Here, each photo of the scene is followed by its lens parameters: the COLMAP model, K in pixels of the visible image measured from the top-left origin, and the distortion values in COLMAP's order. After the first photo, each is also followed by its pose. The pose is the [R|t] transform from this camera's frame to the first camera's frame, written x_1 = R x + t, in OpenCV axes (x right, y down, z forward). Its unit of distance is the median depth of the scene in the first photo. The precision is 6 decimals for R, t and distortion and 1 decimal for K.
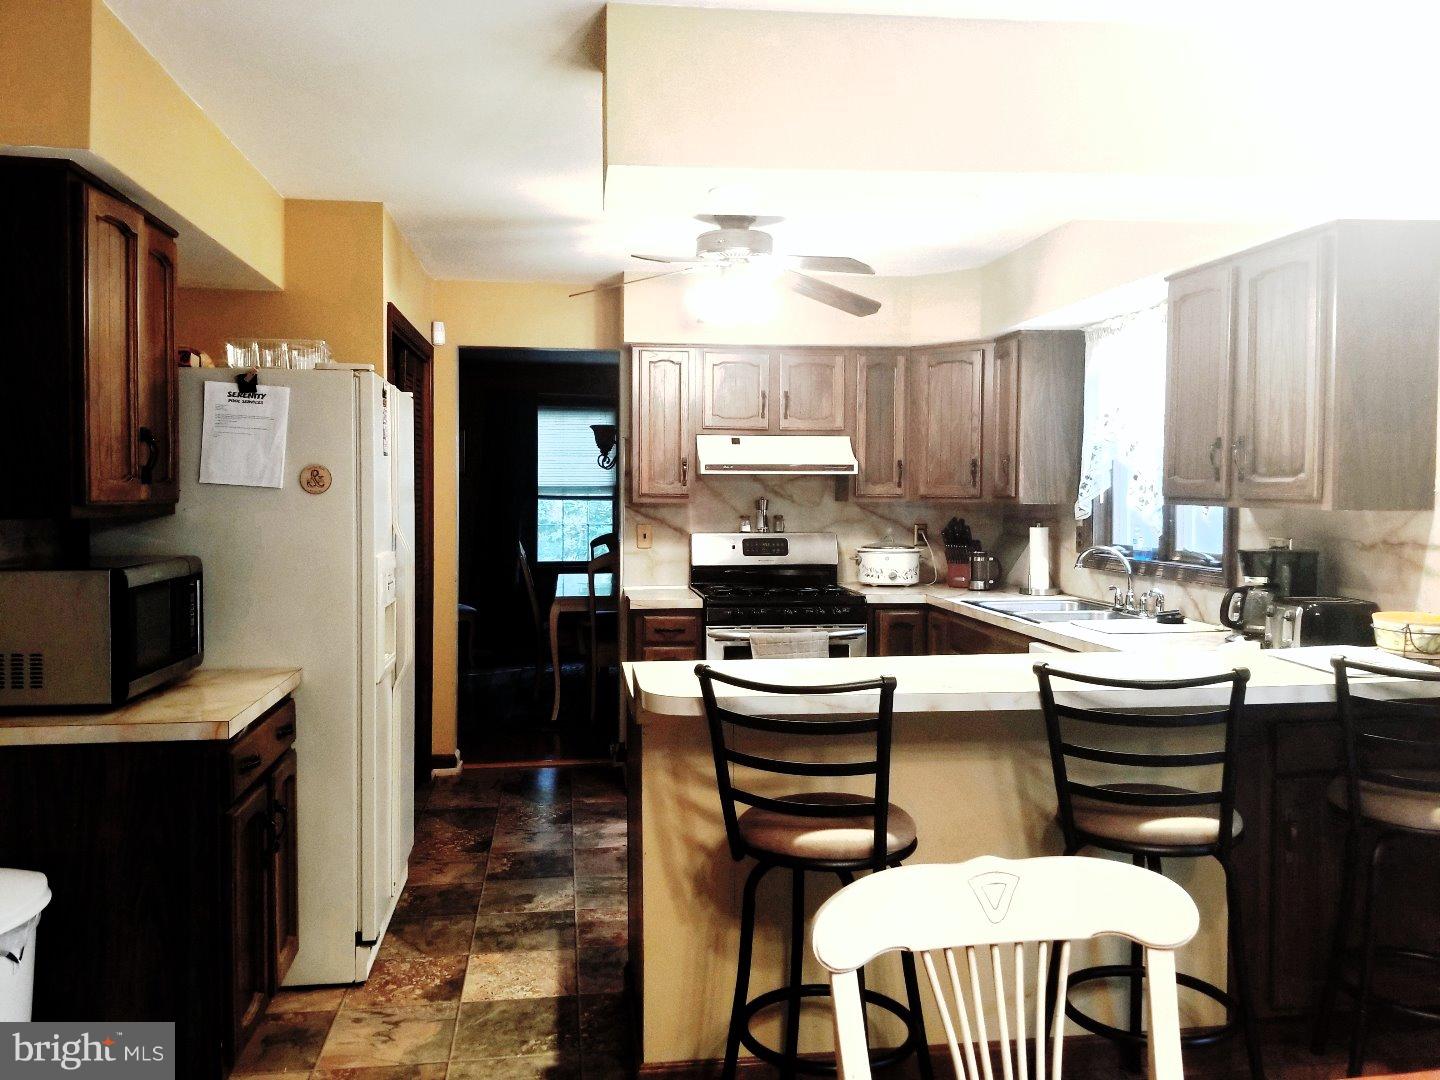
lens RADIAL K [[1124.1, 0, 696.3], [0, 1124.1, 520.2], [0, 0, 1]] dist [0.087697, -0.136851]
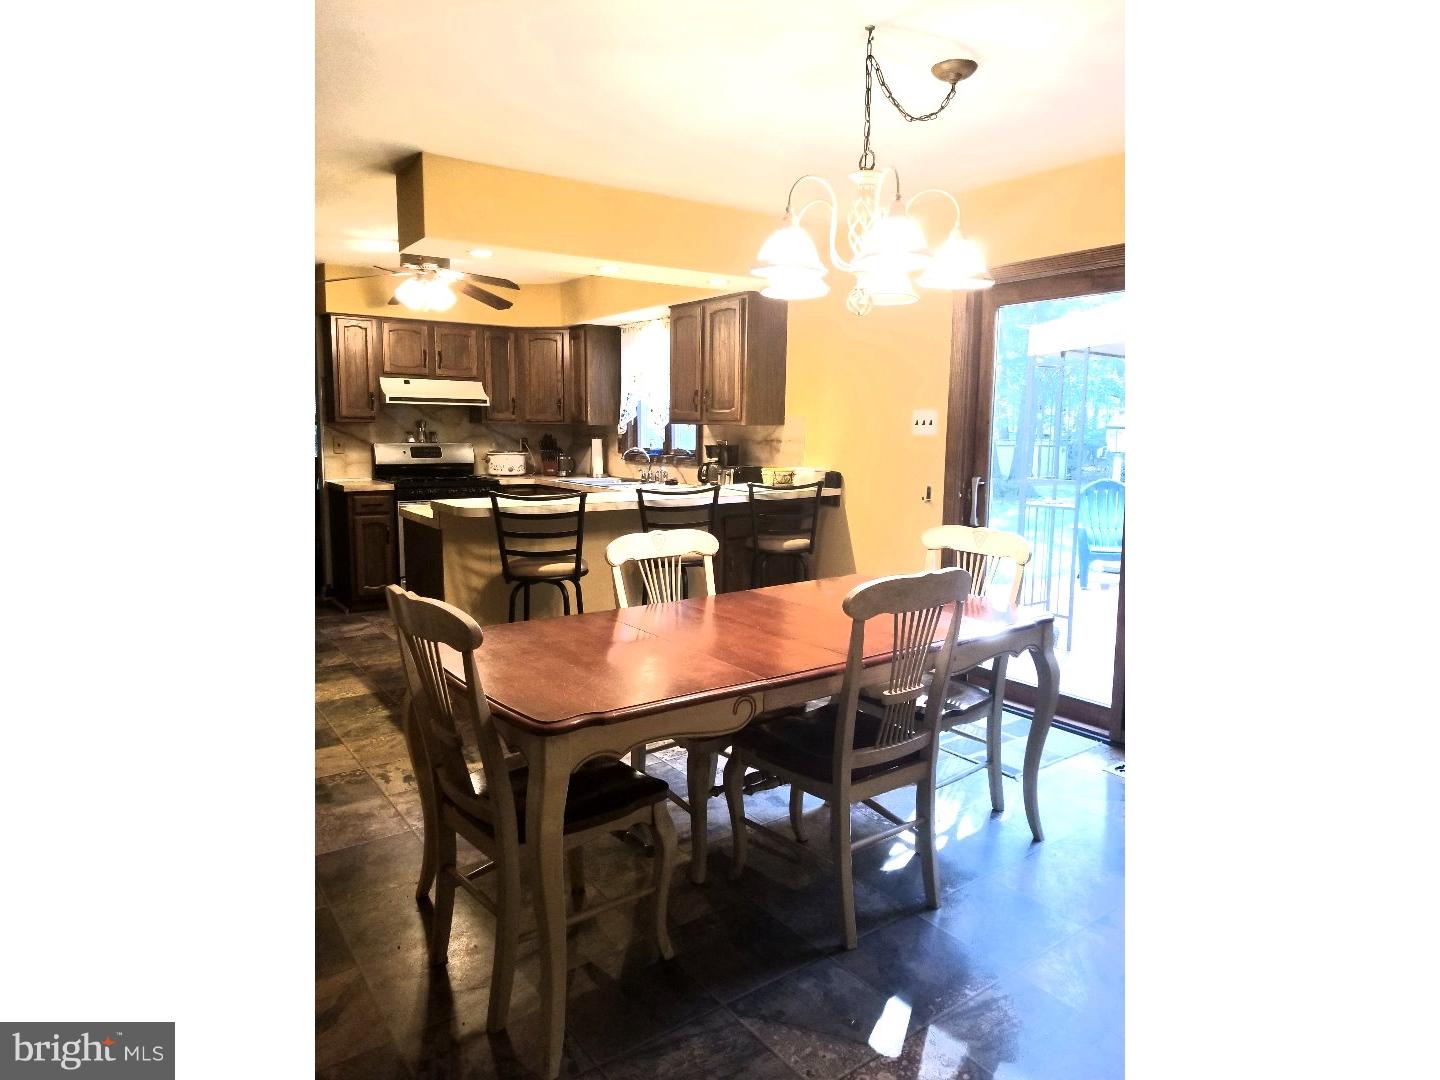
lens RADIAL K [[874.4, 0, 742.3], [0, 874.4, 522.3], [0, 0, 1]] dist [0.004462, -0.000068]
pose [[0.865675, -0.042987, 0.498758, -0.190445], [0.002212, 0.996625, 0.082059, 0.025449], [-0.500602, -0.069933, 0.862848, -0.299866]]
